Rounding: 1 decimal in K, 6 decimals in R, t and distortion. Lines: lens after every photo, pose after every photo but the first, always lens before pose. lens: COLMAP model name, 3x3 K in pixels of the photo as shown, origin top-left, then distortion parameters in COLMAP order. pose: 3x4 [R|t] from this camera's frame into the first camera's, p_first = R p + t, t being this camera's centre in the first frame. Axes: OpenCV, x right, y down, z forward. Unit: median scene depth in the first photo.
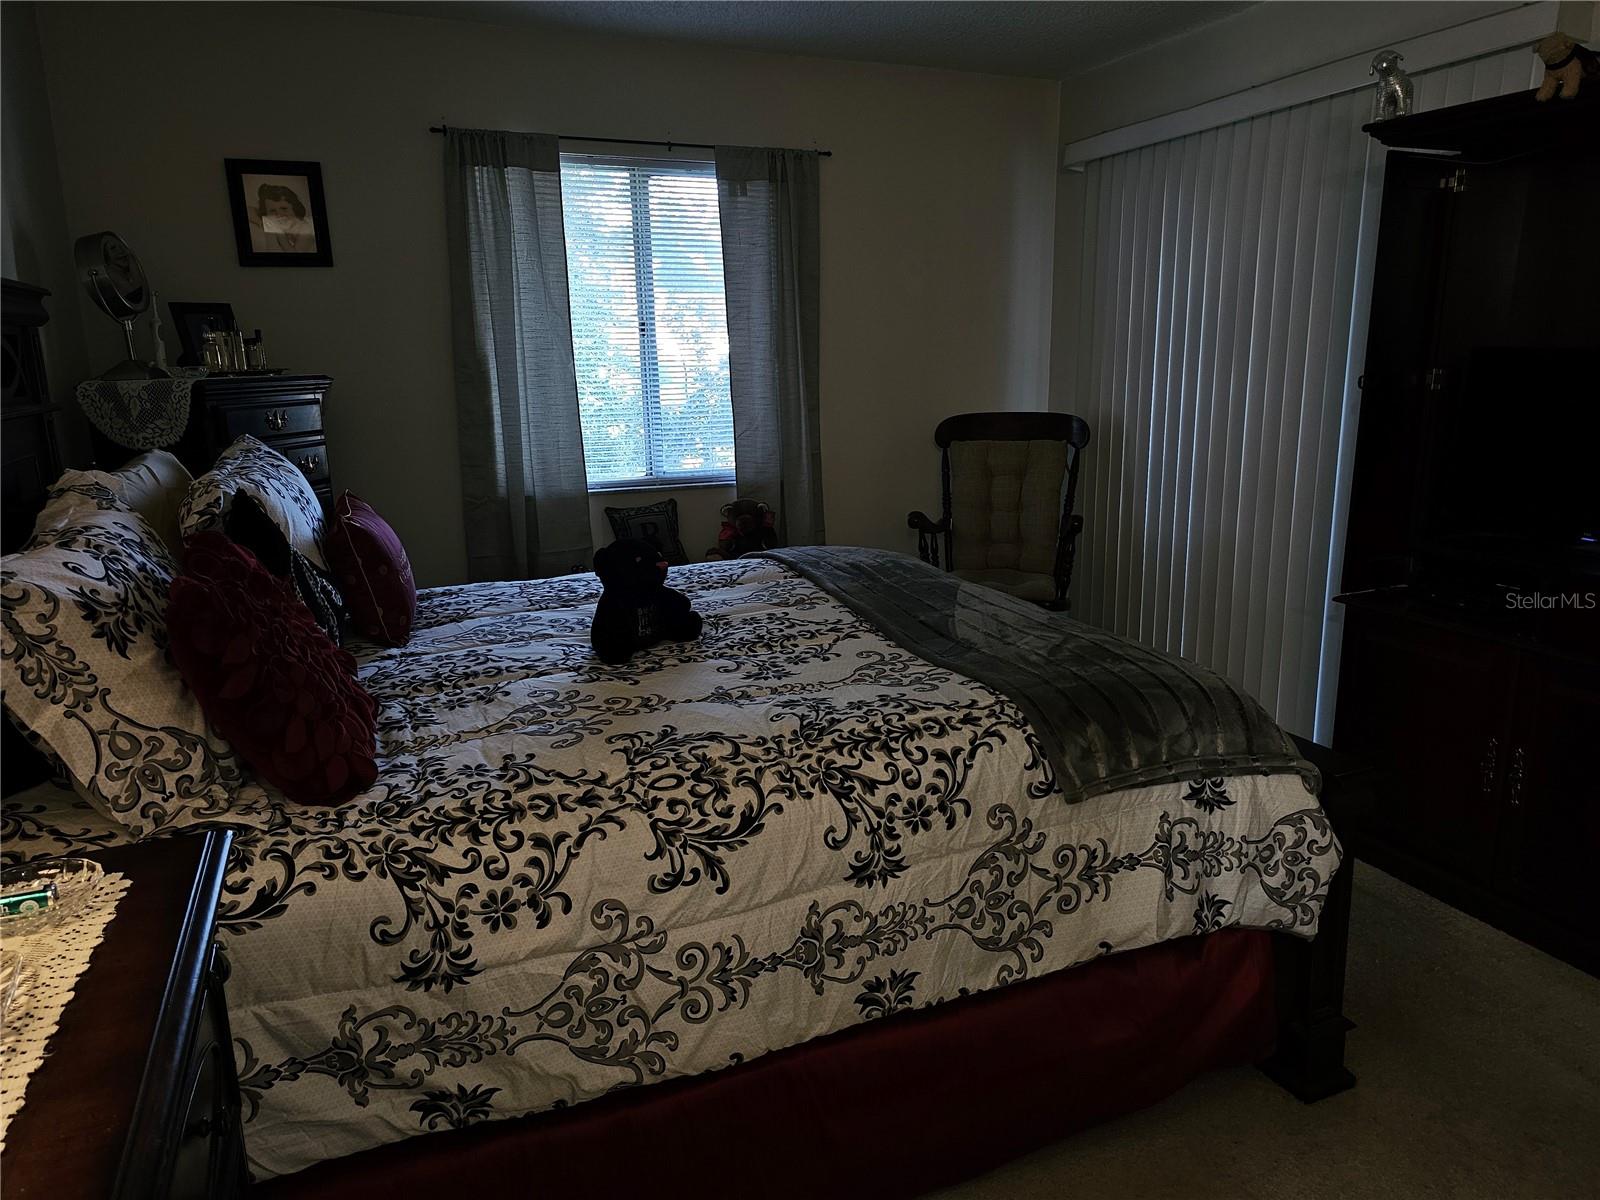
lens RADIAL K [[1070.5, 0, 809.8], [0, 1070.5, 600.4], [0, 0, 1]] dist [0.006111, -0.005838]
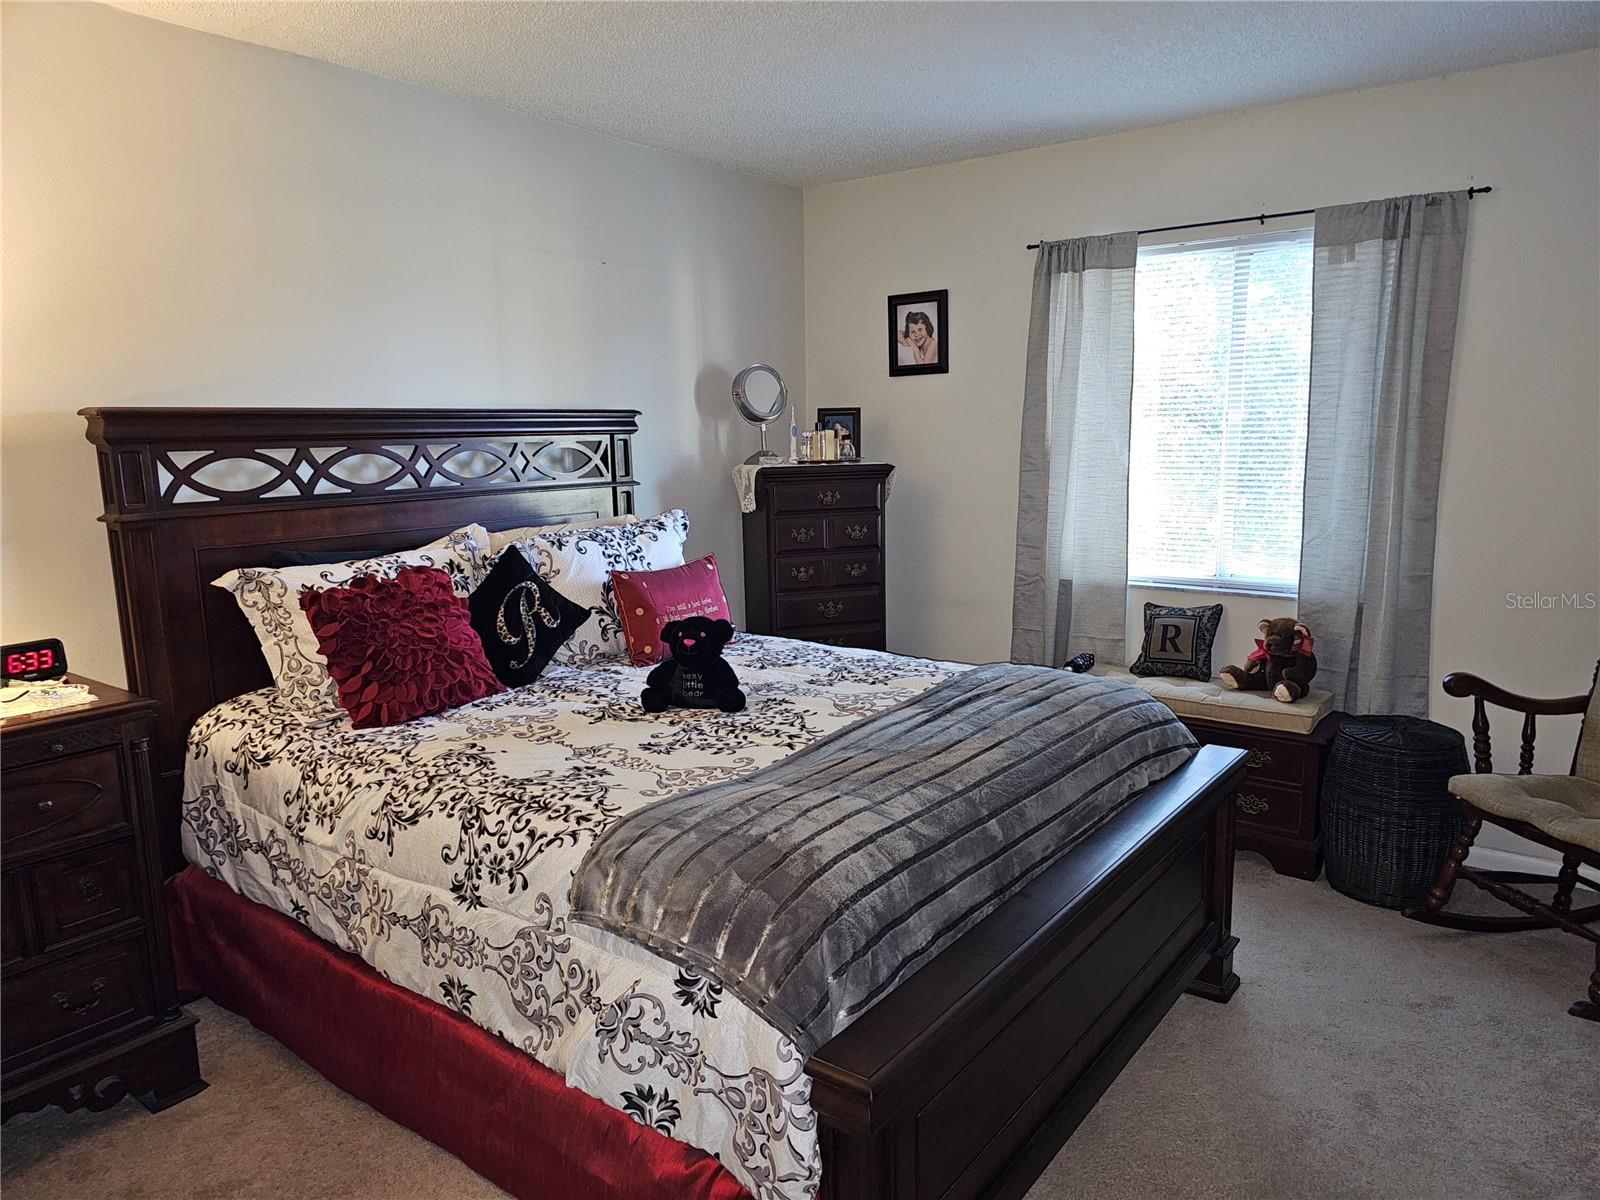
lens RADIAL K [[1070.5, 0, 807.7], [0, 1070.5, 605.3], [0, 0, 1]] dist [0.006111, -0.005838]
pose [[0.486394, 0.151593, -0.860488, 1.164115], [-0.186262, 0.980186, 0.067395, -0.219525], [0.853655, 0.127496, 0.504993, 0.596531]]
